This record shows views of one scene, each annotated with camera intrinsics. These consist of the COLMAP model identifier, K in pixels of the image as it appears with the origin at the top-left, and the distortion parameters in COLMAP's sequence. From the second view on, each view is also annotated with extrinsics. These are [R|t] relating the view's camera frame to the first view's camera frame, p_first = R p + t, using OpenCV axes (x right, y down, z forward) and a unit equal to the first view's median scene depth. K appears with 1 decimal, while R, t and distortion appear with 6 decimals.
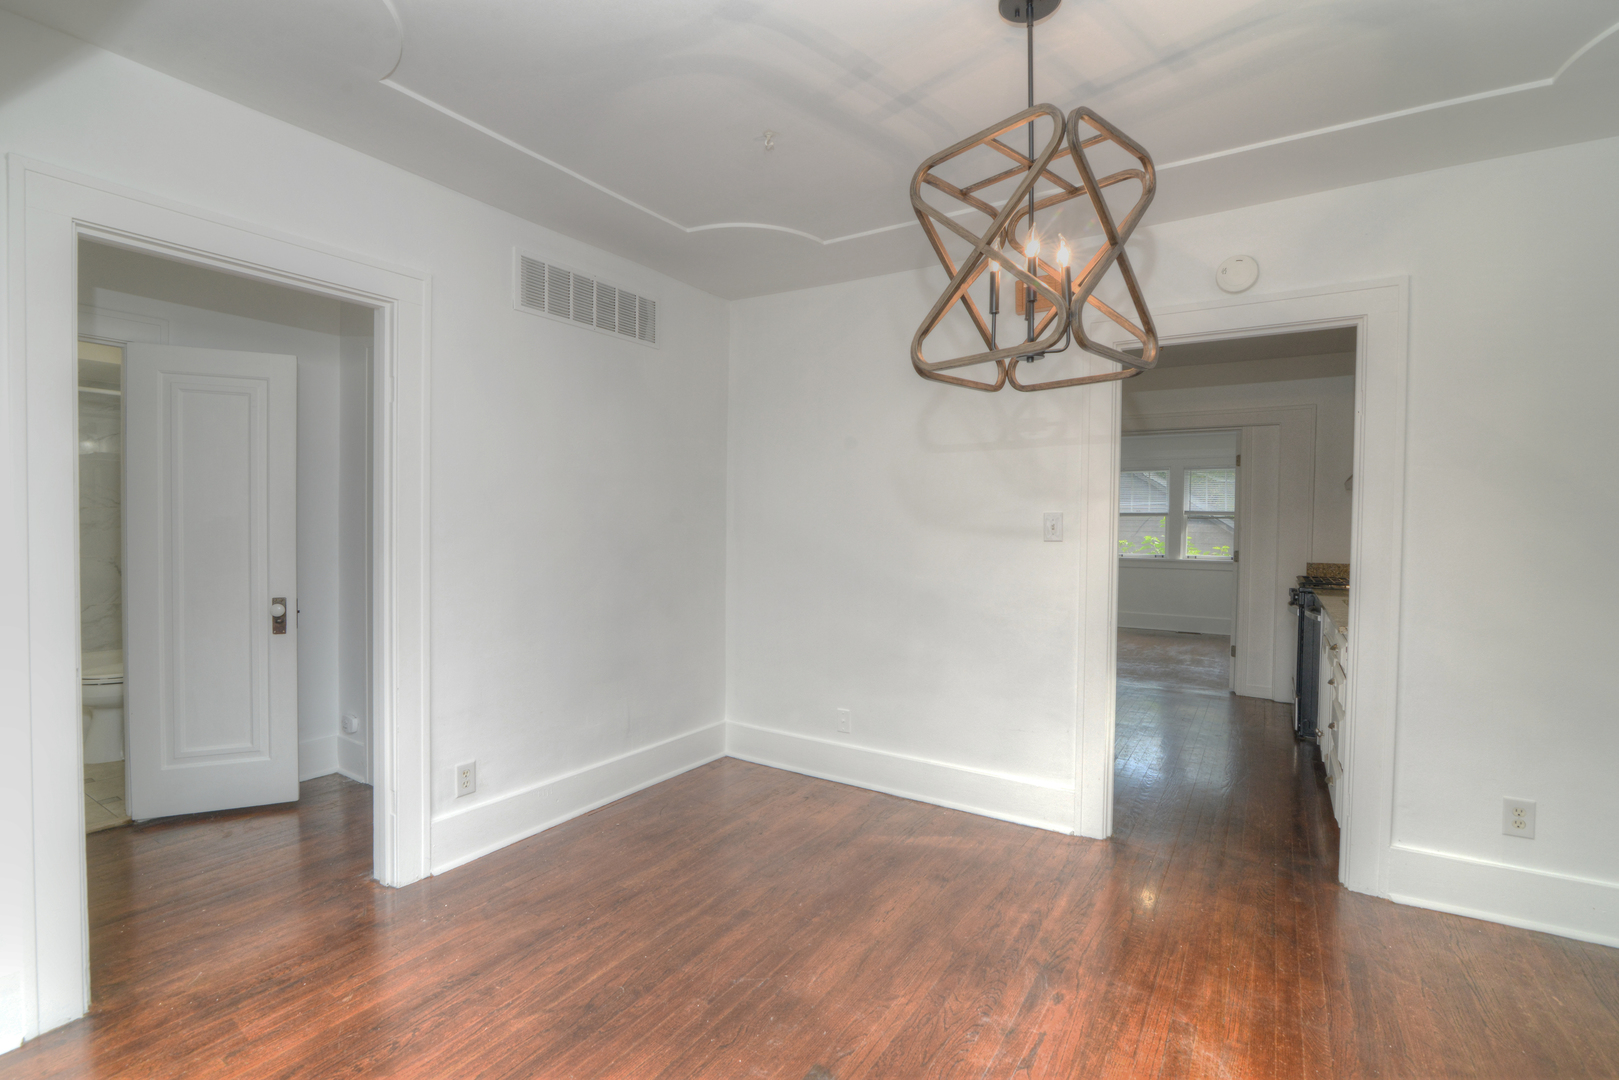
lens RADIAL K [[755.4, 0, 809.5], [0, 755.4, 540.0], [0, 0, 1]] dist [-0.001775, -0.000212]
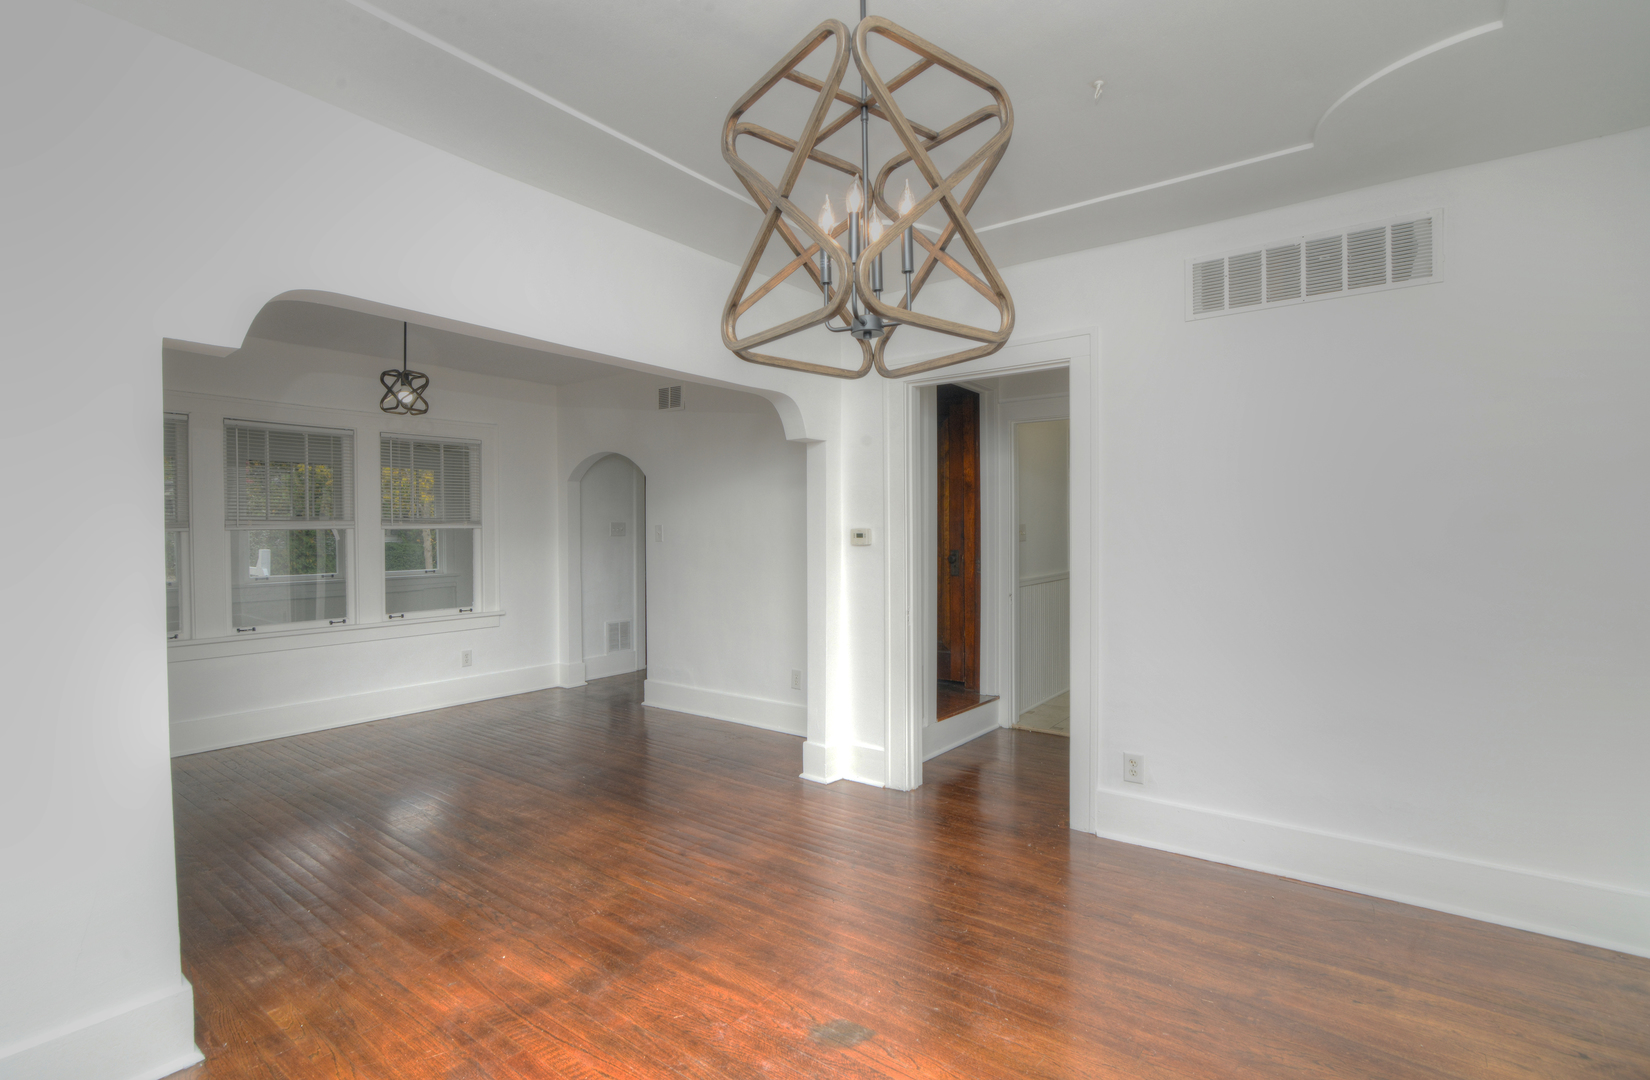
lens RADIAL K [[757.3, 0, 825.0], [0, 757.3, 540.0], [0, 0, 1]] dist [-0.000740, -0.000130]
pose [[-0.076261, -0.004384, -0.997078, 0.618536], [-0.024194, 0.999704, -0.002545, 0.000039], [0.996794, 0.023929, -0.076345, 0.571721]]
